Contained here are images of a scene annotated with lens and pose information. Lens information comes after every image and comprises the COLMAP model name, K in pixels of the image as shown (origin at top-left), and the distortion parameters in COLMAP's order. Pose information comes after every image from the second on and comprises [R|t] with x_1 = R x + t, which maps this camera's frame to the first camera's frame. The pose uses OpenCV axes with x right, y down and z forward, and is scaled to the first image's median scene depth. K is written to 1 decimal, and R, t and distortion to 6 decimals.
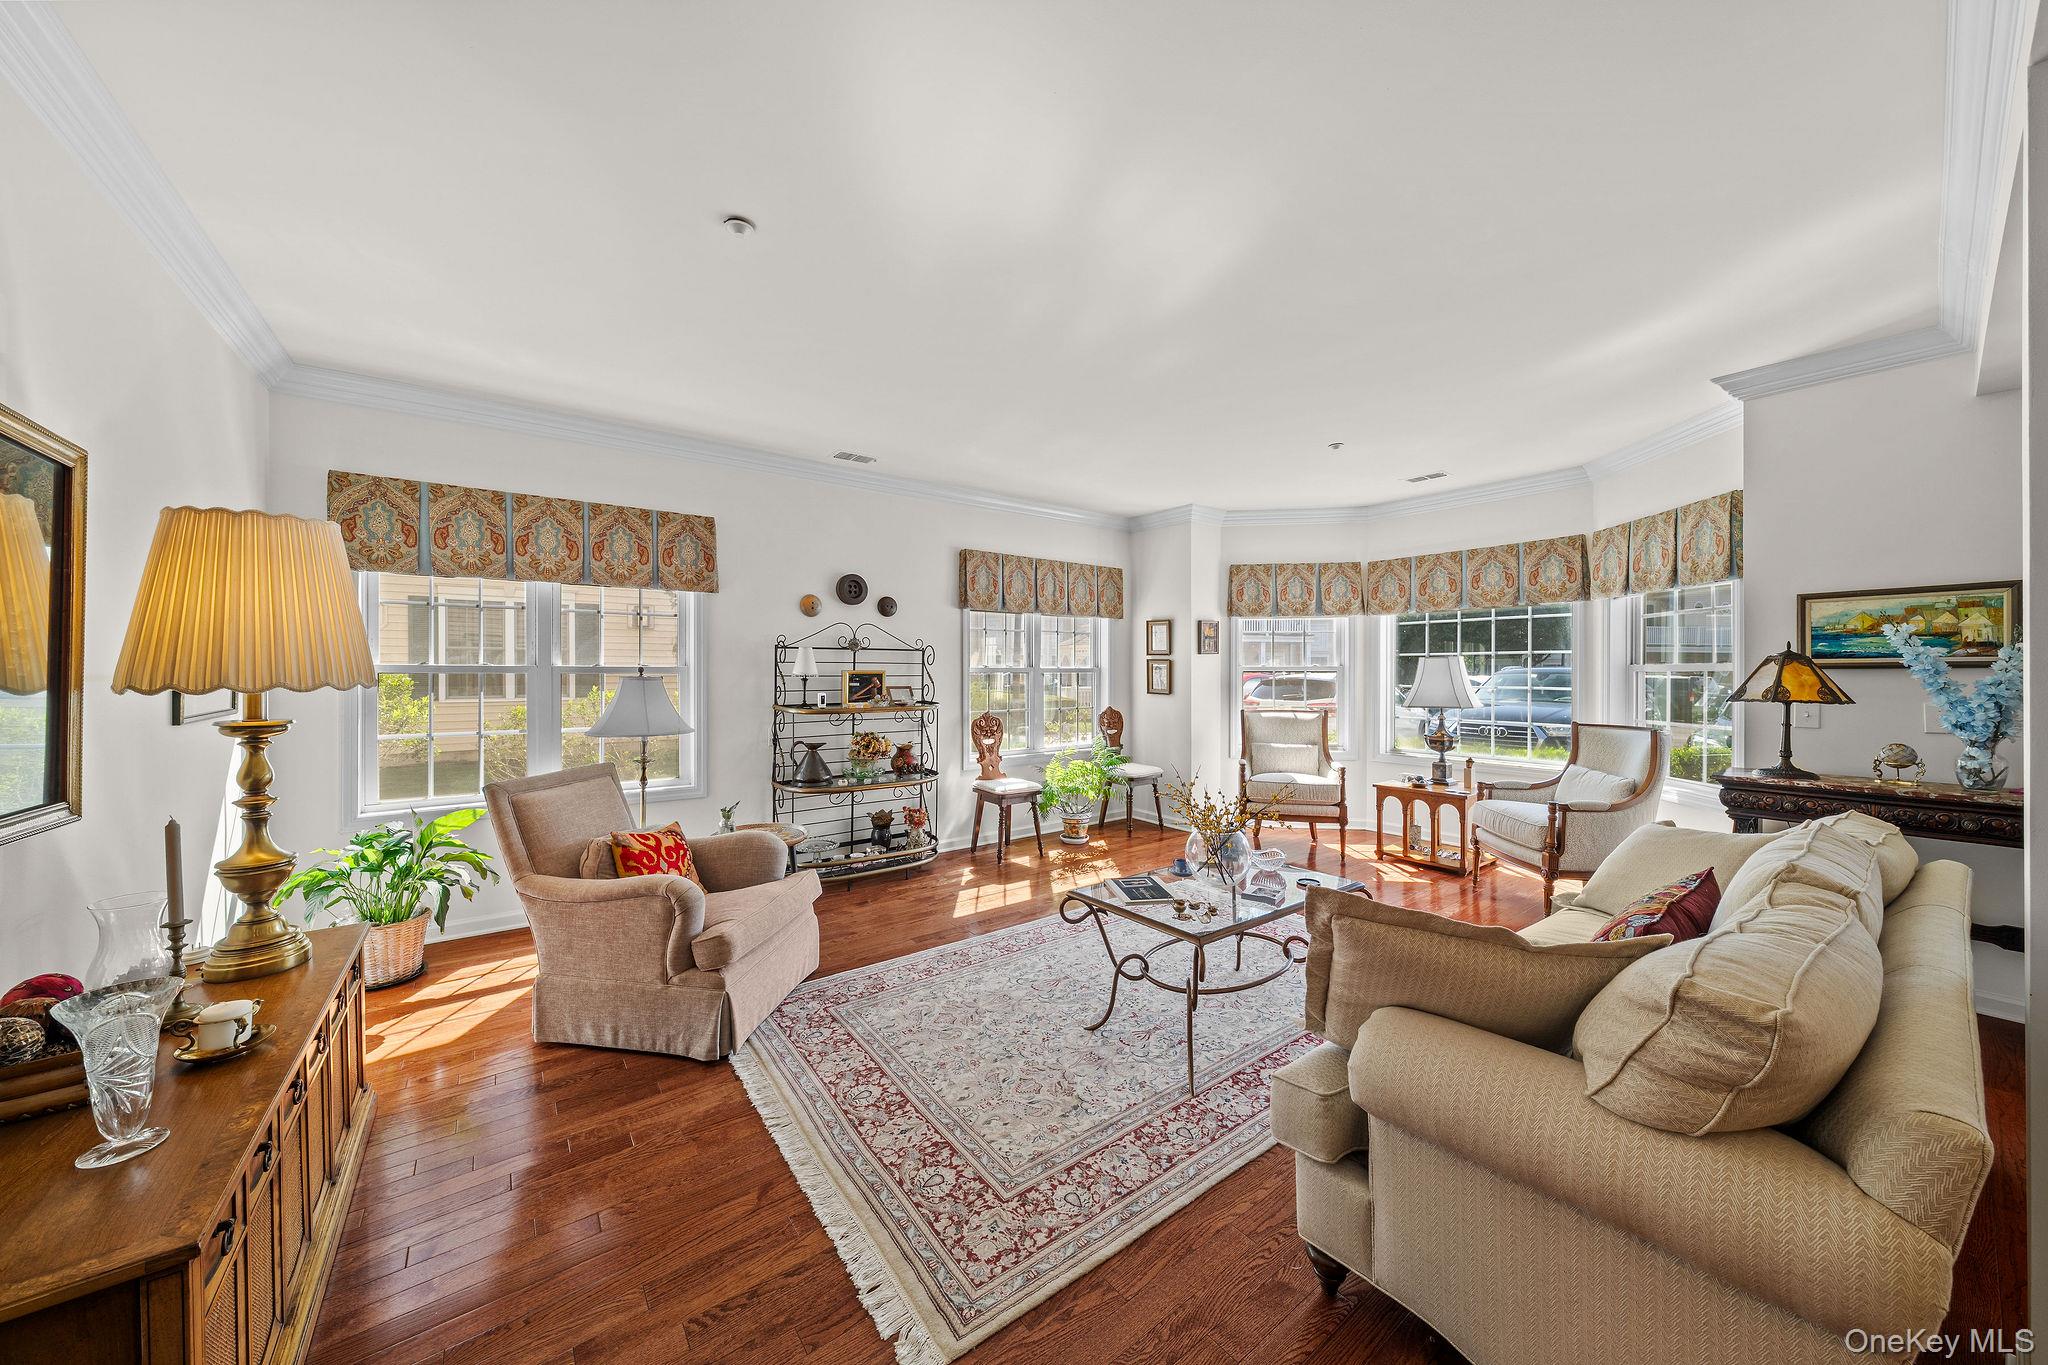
lens RADIAL K [[695.4, 0, 1024.9], [0, 695.4, 671.6], [0, 0, 1]] dist [-0.000307, -0.000566]
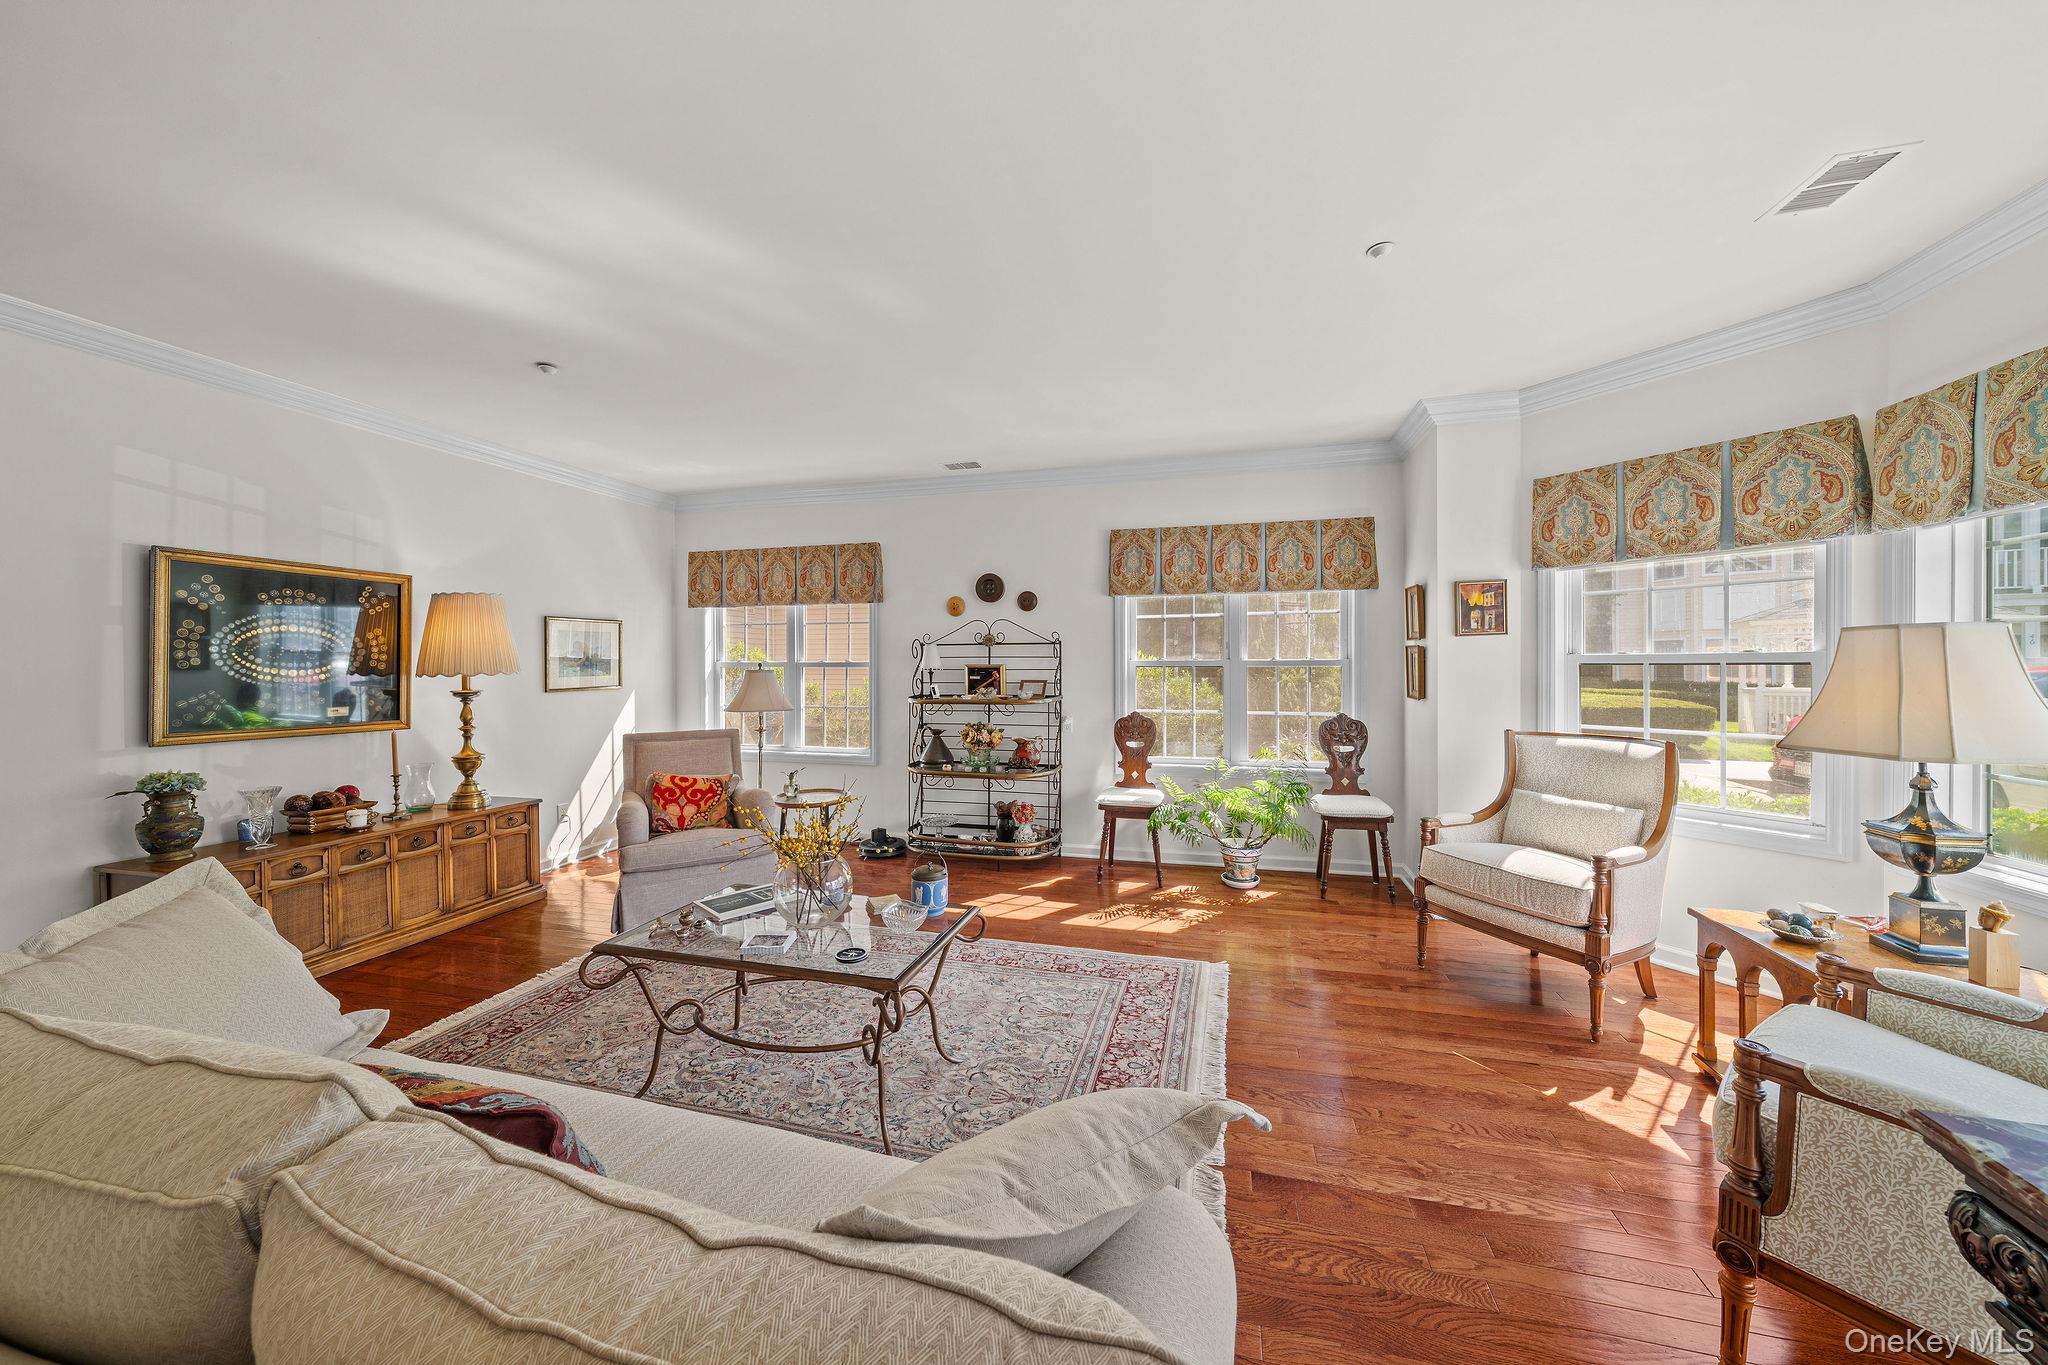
lens RADIAL K [[695.4, 0, 1026.6], [0, 695.4, 669.9], [0, 0, 1]] dist [-0.000307, -0.000566]
pose [[0.619197, 0.003905, -0.785226, 0.622142], [0.002192, 0.999975, 0.006702, -0.000638], [0.785233, -0.005871, 0.619173, 0.392506]]
